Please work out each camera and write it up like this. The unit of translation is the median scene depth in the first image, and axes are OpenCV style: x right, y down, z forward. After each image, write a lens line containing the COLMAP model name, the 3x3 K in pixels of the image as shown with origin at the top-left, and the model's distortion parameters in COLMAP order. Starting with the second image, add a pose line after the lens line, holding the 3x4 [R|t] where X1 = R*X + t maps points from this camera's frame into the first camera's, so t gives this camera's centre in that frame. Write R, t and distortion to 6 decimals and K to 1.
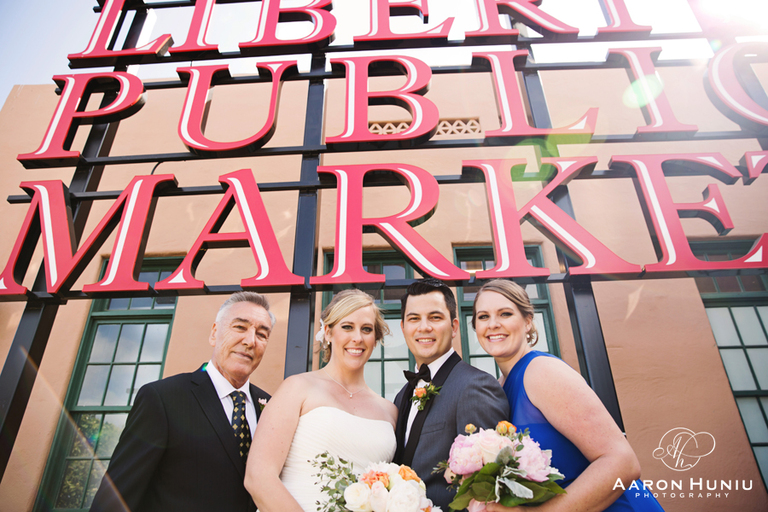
lens RADIAL K [[521.5, 0, 383.8], [0, 521.5, 252.5], [0, 0, 1]] dist [-0.033587, 0.004861]
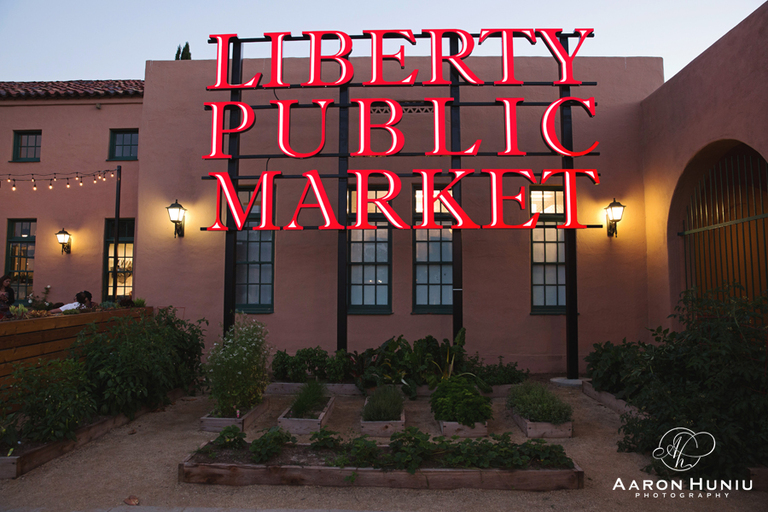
lens RADIAL K [[521.5, 0, 382.4], [0, 521.5, 253.8], [0, 0, 1]] dist [-0.033587, 0.004861]
pose [[0.999730, 0.019545, 0.012570, 0.000490], [-0.023052, 0.902385, 0.430313, -0.758421], [-0.002932, -0.430487, 0.902592, -1.079061]]
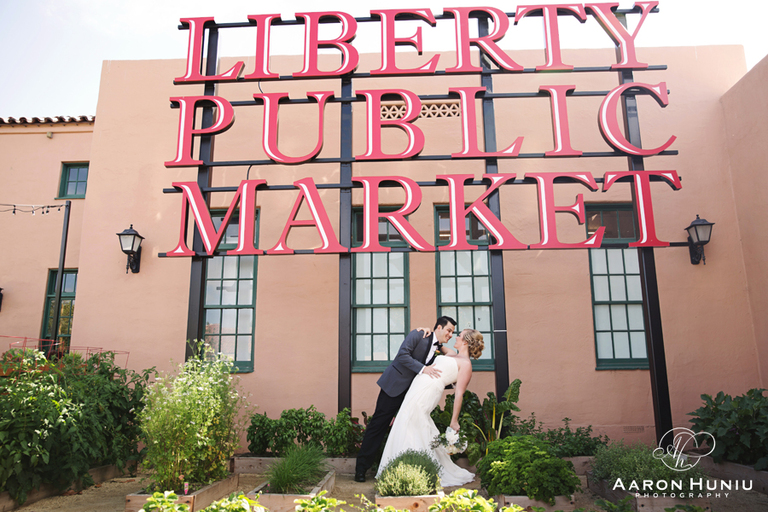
lens RADIAL K [[589.3, 0, 384.7], [0, 589.3, 259.7], [0, 0, 1]] dist [-0.007450, 0.016124]
pose [[0.999934, 0.010281, 0.005139, -0.024452], [-0.011338, 0.955615, 0.294400, -0.452198], [-0.001884, -0.294439, 0.955668, -0.871310]]
